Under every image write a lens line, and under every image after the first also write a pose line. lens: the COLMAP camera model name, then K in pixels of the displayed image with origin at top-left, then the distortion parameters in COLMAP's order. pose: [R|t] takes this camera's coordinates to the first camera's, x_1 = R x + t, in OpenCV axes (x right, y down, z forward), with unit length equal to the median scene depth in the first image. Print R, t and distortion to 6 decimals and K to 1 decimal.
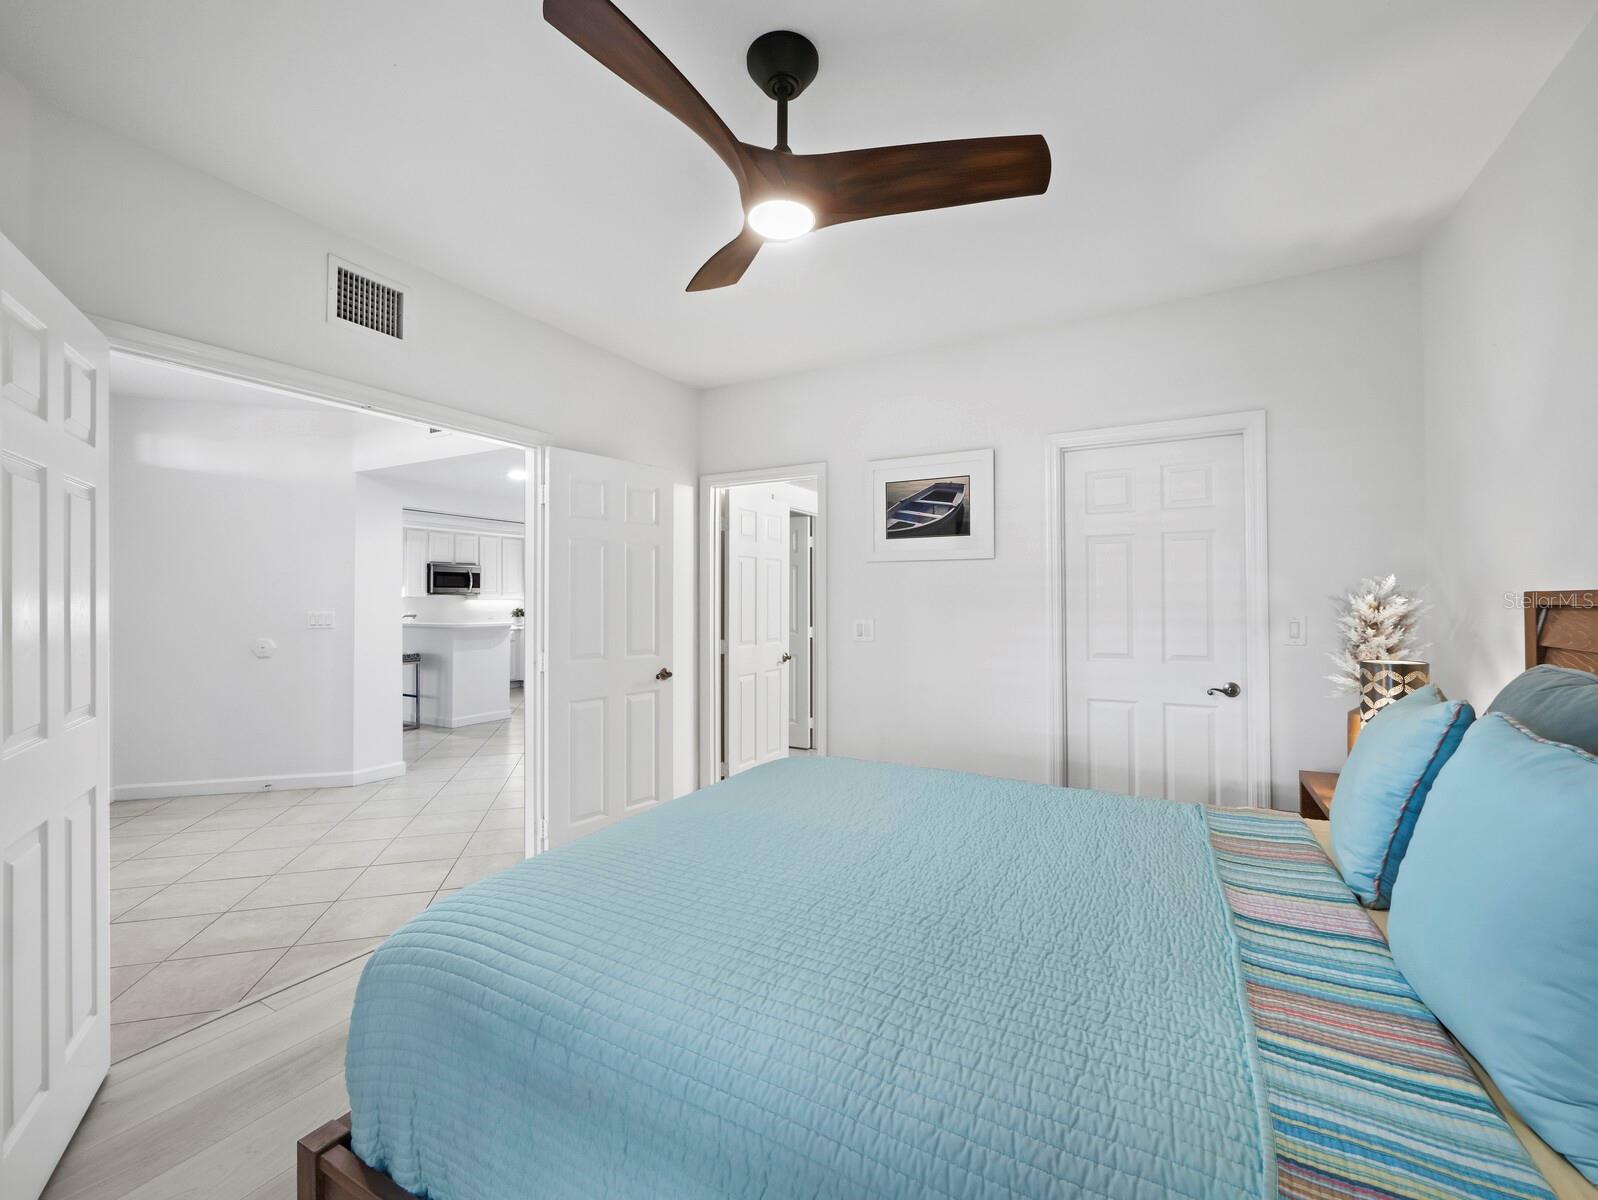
lens RADIAL K [[678.4, 0, 806.9], [0, 678.4, 596.8], [0, 0, 1]] dist [-0.006704, 0.000260]
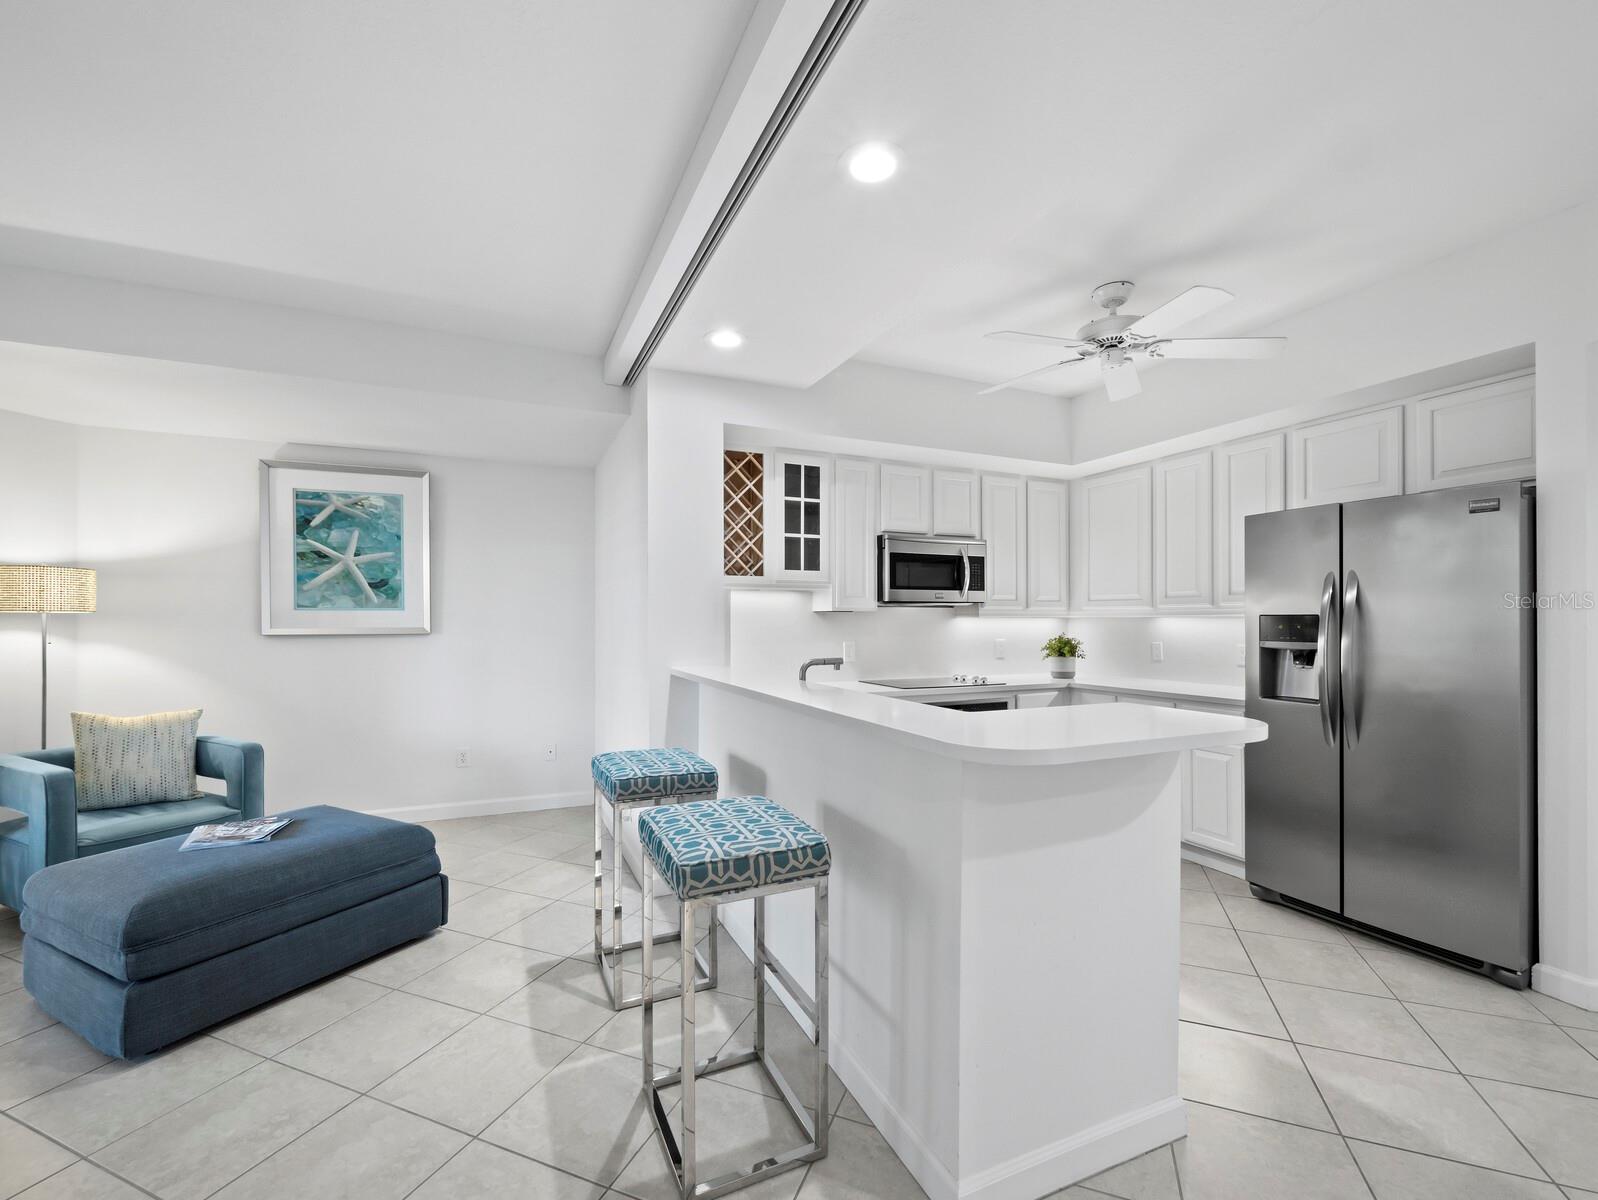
lens RADIAL K [[678.4, 0, 805.7], [0, 678.4, 624.9], [0, 0, 1]] dist [-0.006704, 0.000260]
pose [[0.801993, -0.000085, -0.597334, -0.327891], [0.003264, 0.999986, 0.004240, 0.006940], [0.597325, -0.005350, 0.801981, 0.605509]]
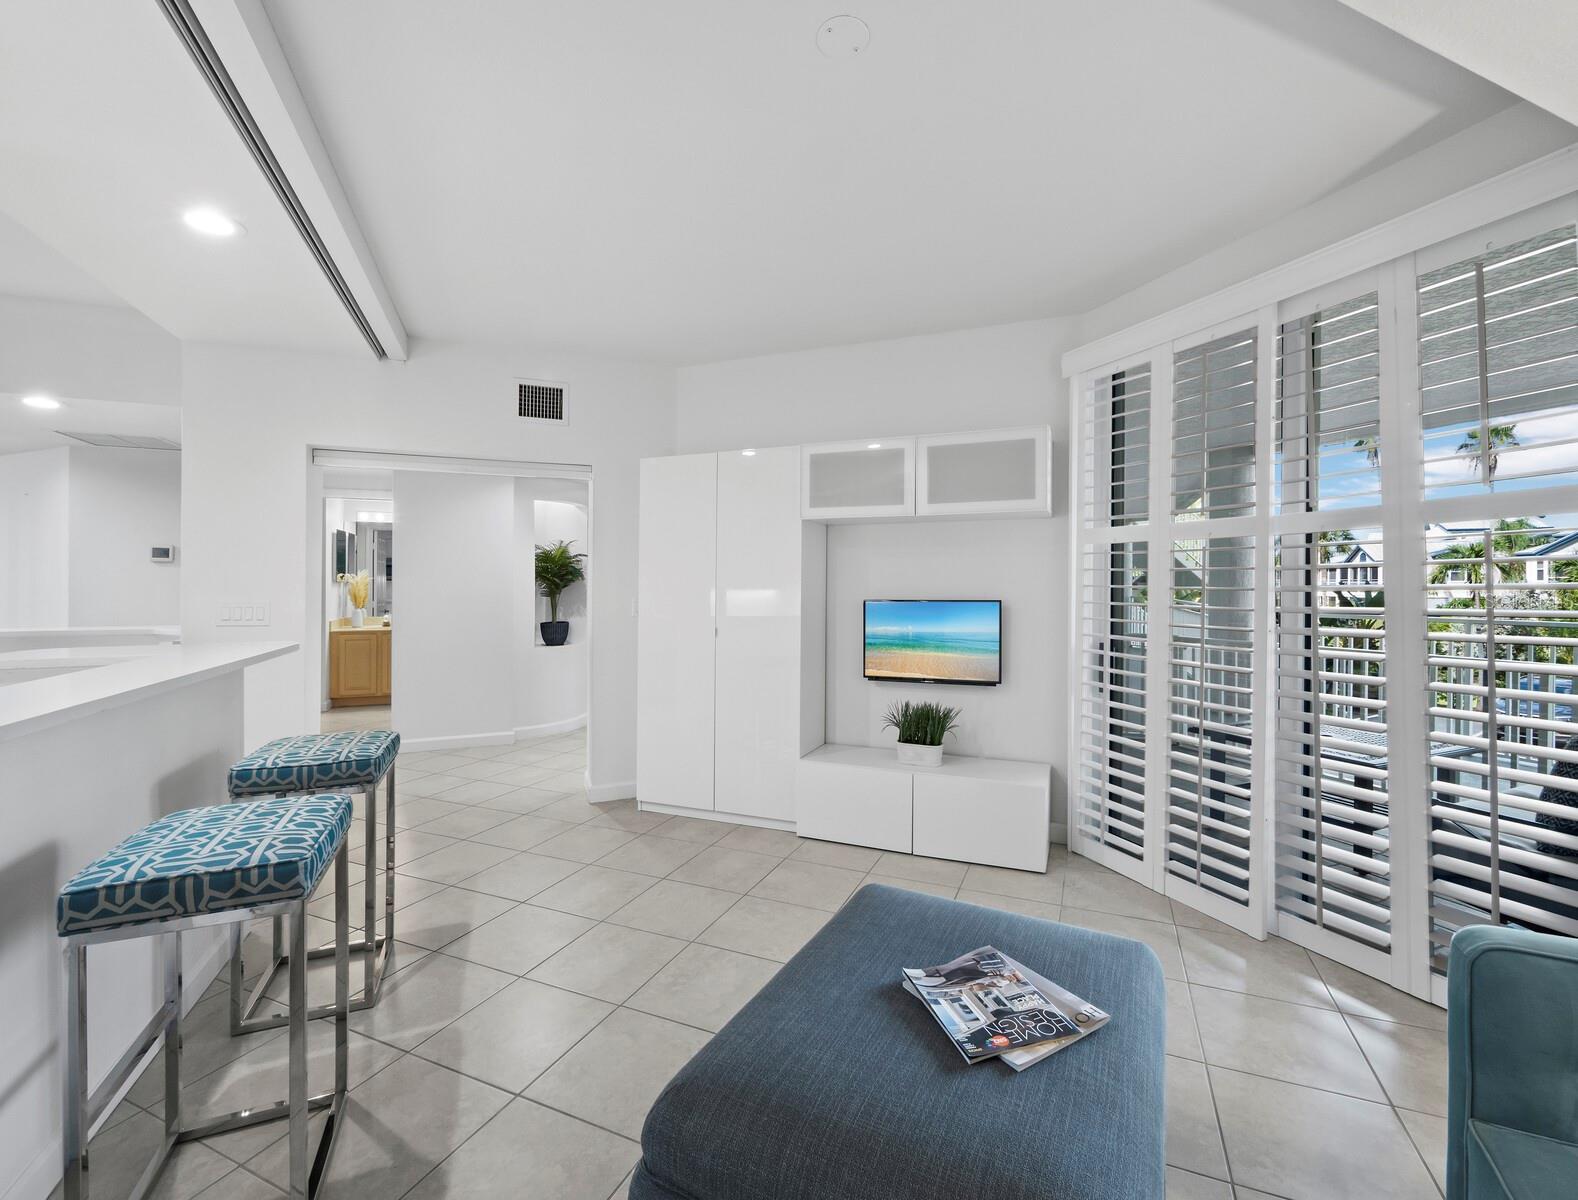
lens RADIAL K [[686.3, 0, 783.4], [0, 686.3, 570.2], [0, 0, 1]] dist [-0.003584, -0.000189]
pose [[-0.780118, 0.001436, 0.625631, -0.723201], [-0.003736, 0.999969, -0.006954, 0.001282], [-0.625622, -0.007762, -0.780088, 0.824433]]
